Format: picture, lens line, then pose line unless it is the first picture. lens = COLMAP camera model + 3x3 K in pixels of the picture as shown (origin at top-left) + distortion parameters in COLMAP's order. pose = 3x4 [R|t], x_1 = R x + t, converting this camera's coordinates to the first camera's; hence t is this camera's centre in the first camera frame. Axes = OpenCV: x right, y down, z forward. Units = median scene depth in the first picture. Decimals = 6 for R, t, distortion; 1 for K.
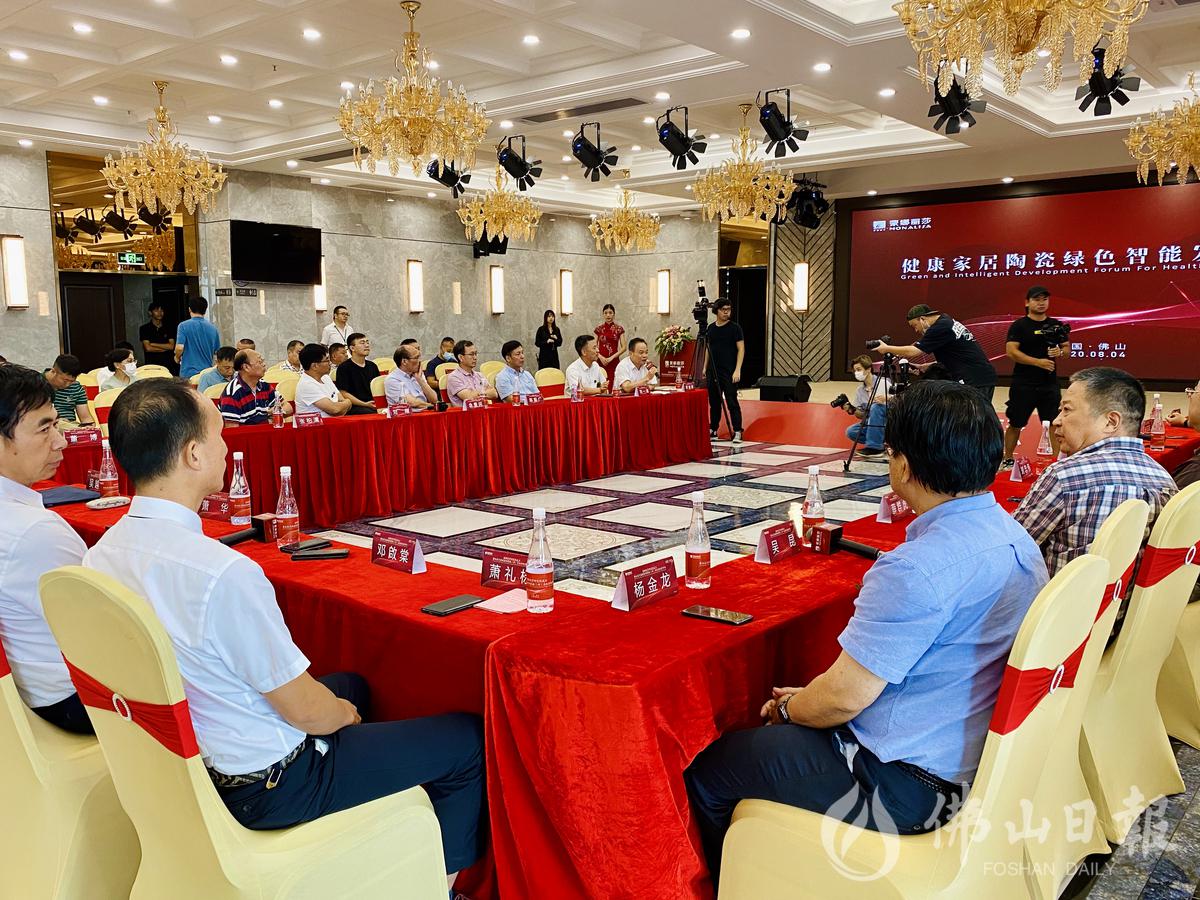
lens RADIAL K [[1024.3, 0, 600.0], [0, 1024.3, 450.0], [0, 0, 1]] dist [0.003174, -0.013438]
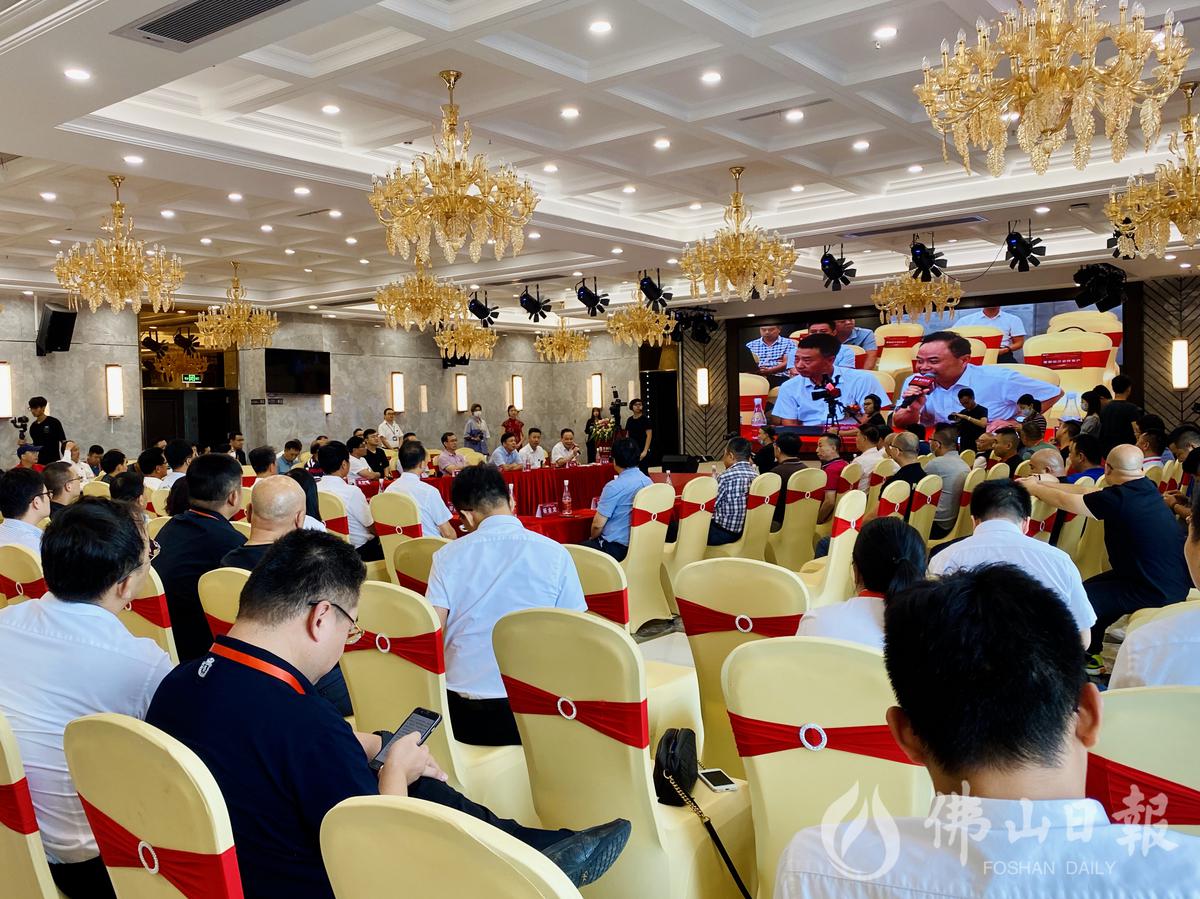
lens RADIAL K [[1024.3, 0, 600.0], [0, 1024.3, 449.5], [0, 0, 1]] dist [0.003174, -0.013438]
pose [[0.998616, -0.022998, 0.047299, 0.008404], [0.027122, 0.995709, -0.088477, 0.031523], [-0.045061, 0.089637, 0.994955, -0.285098]]
